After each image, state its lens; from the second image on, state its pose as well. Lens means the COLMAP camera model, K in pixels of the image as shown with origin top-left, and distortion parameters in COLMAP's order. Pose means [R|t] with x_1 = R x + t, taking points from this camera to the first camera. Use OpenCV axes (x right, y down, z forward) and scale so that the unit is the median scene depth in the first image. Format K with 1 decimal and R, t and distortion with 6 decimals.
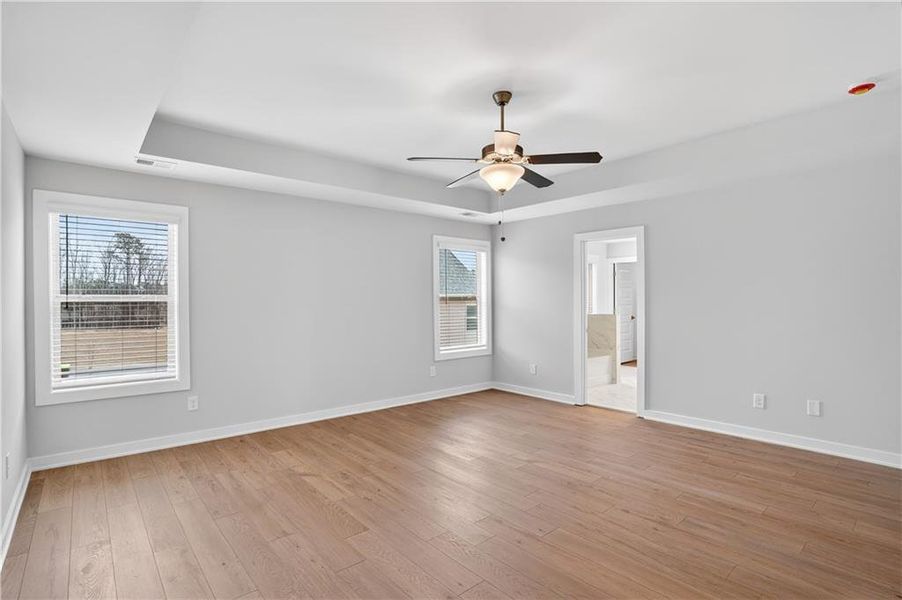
lens RADIAL K [[445.1, 0, 446.0], [0, 445.1, 300.3], [0, 0, 1]] dist [-0.079038, 0.036169]
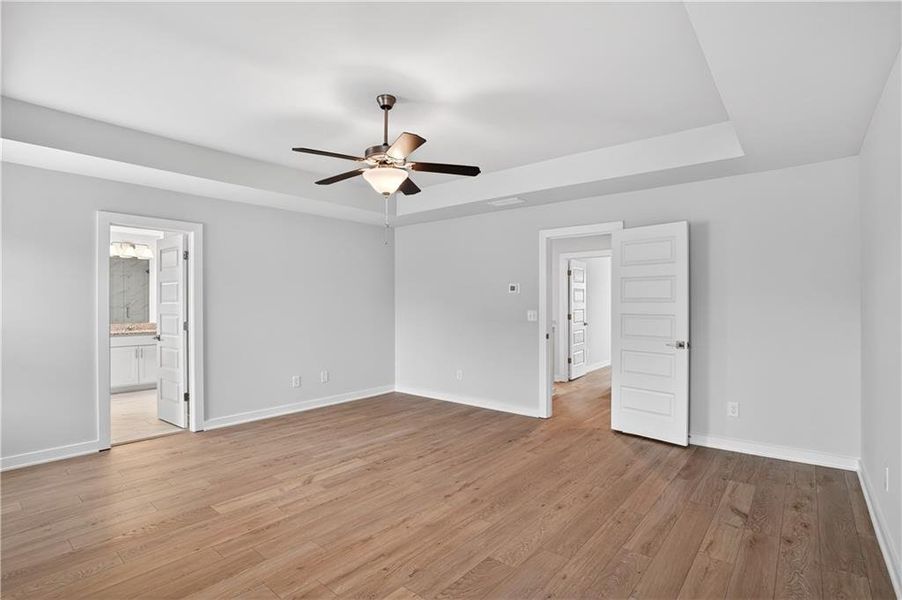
lens RADIAL K [[445.1, 0, 446.0], [0, 445.1, 300.3], [0, 0, 1]] dist [-0.079038, 0.036169]
pose [[-0.162755, 0.008969, 0.986626, -0.658263], [0.002178, 0.999960, -0.008731, 0.001806], [-0.986664, 0.000728, -0.162768, 0.770124]]
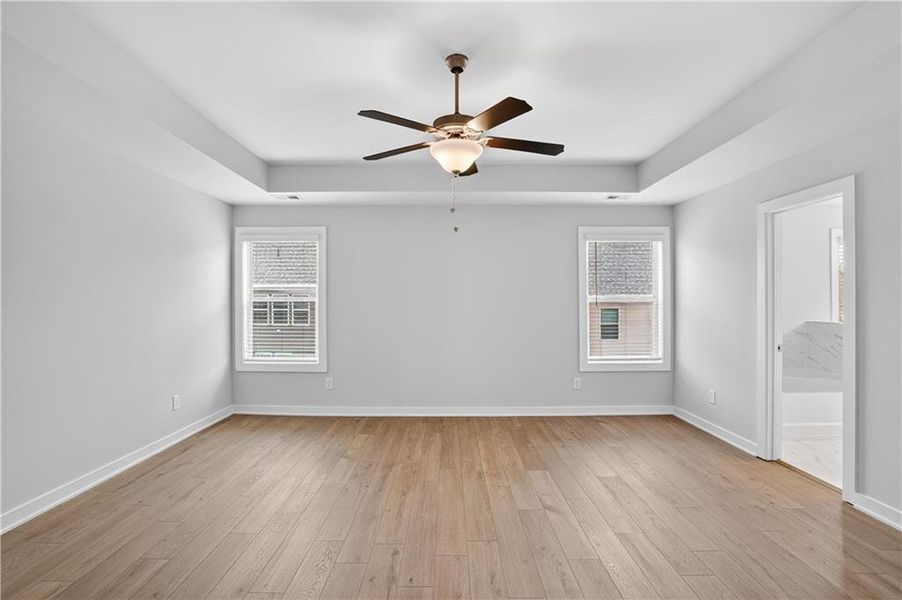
lens RADIAL K [[445.1, 0, 446.0], [0, 445.1, 300.3], [0, 0, 1]] dist [-0.079038, 0.036169]
pose [[0.755191, 0.001507, -0.655503, 0.499290], [-0.002597, 0.999996, -0.000694, -0.001749], [0.655500, 0.002226, 0.755192, 0.261295]]
